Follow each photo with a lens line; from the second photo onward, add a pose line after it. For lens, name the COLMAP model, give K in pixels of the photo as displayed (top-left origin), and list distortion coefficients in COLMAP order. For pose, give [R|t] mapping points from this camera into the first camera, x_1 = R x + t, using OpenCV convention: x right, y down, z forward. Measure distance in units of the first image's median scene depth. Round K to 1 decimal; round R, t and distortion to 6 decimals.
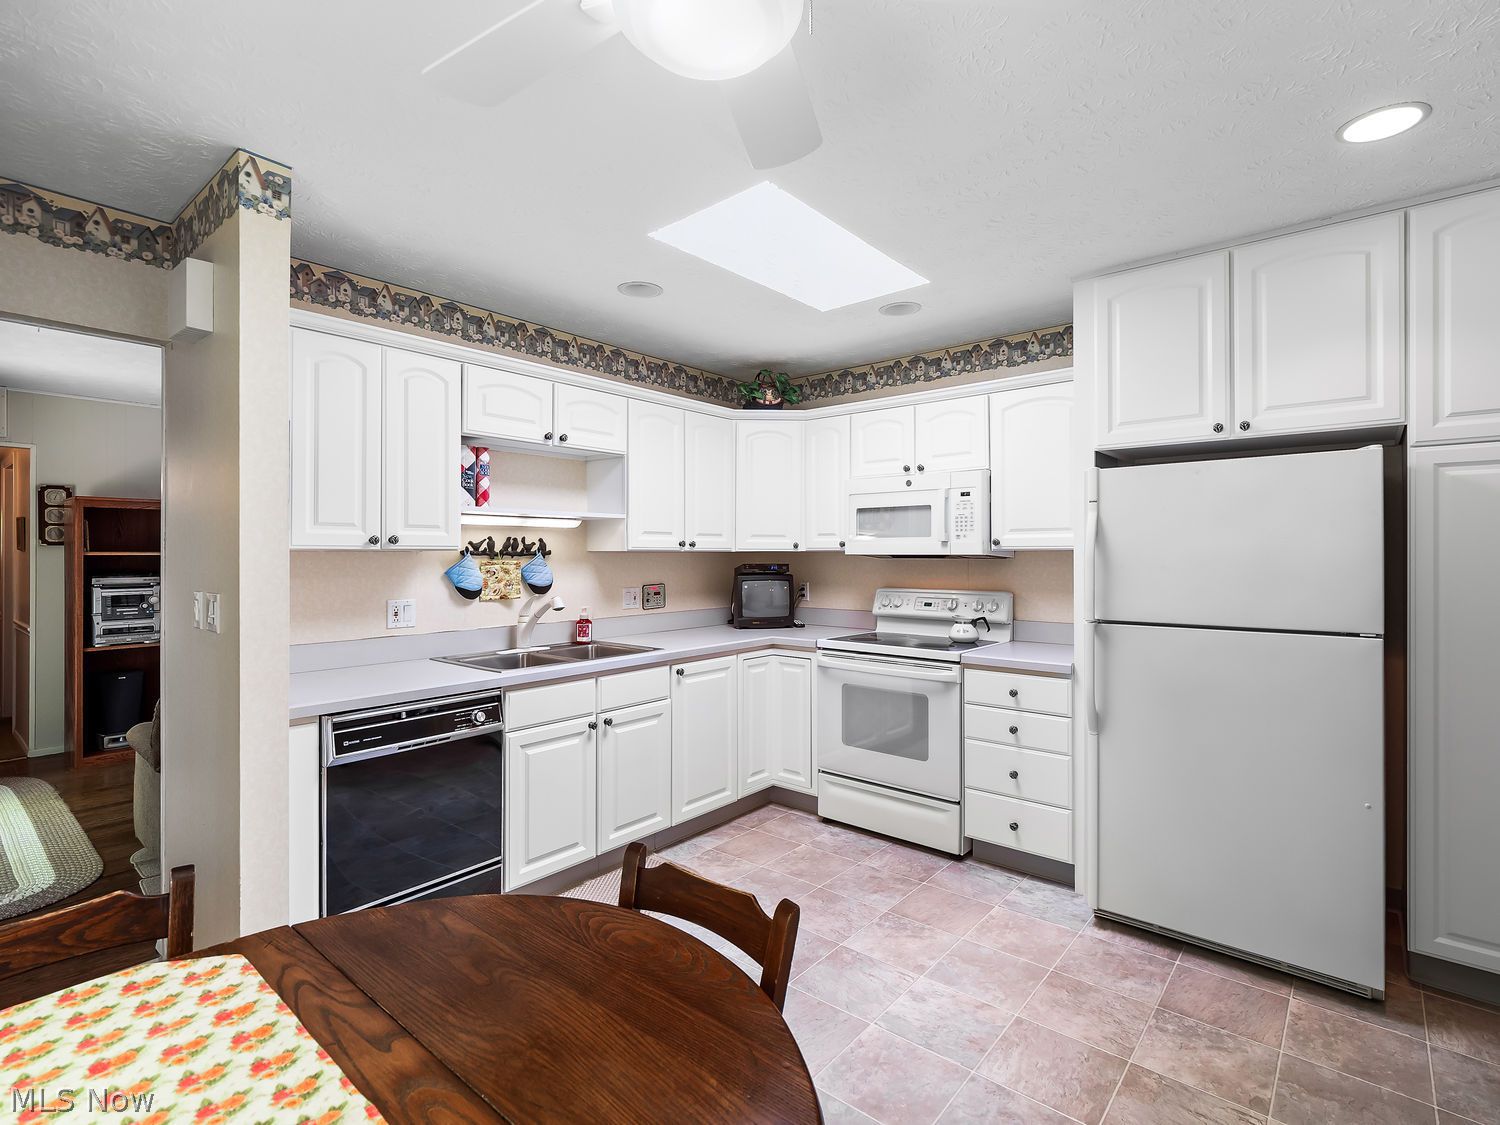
lens RADIAL K [[726.5, 0, 739.1], [0, 726.5, 550.1], [0, 0, 1]] dist [0.000662, 0.000342]
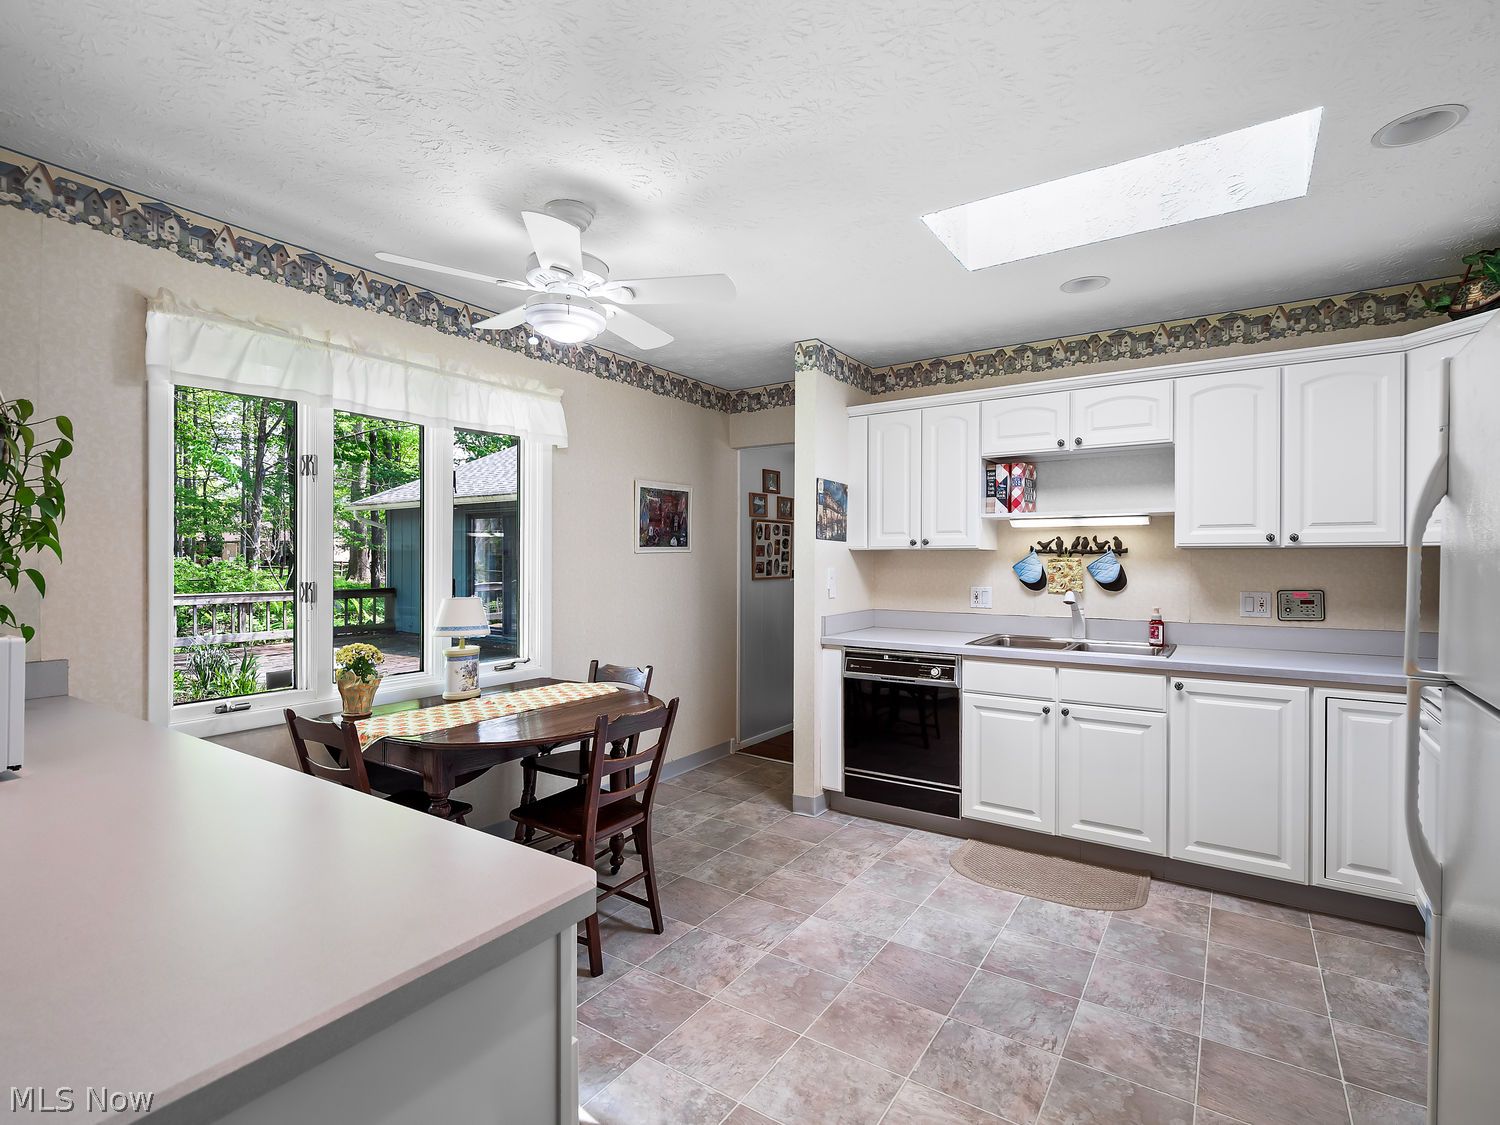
lens RADIAL K [[724.3, 0, 750.0], [0, 724.3, 562.5], [0, 0, 1]] dist [-0.012845, -0.001629]
pose [[0.113825, 0.004986, -0.993488, 0.752515], [0.001283, 0.999986, 0.005166, 0.015614], [0.993500, -0.001862, 0.113817, 0.412268]]
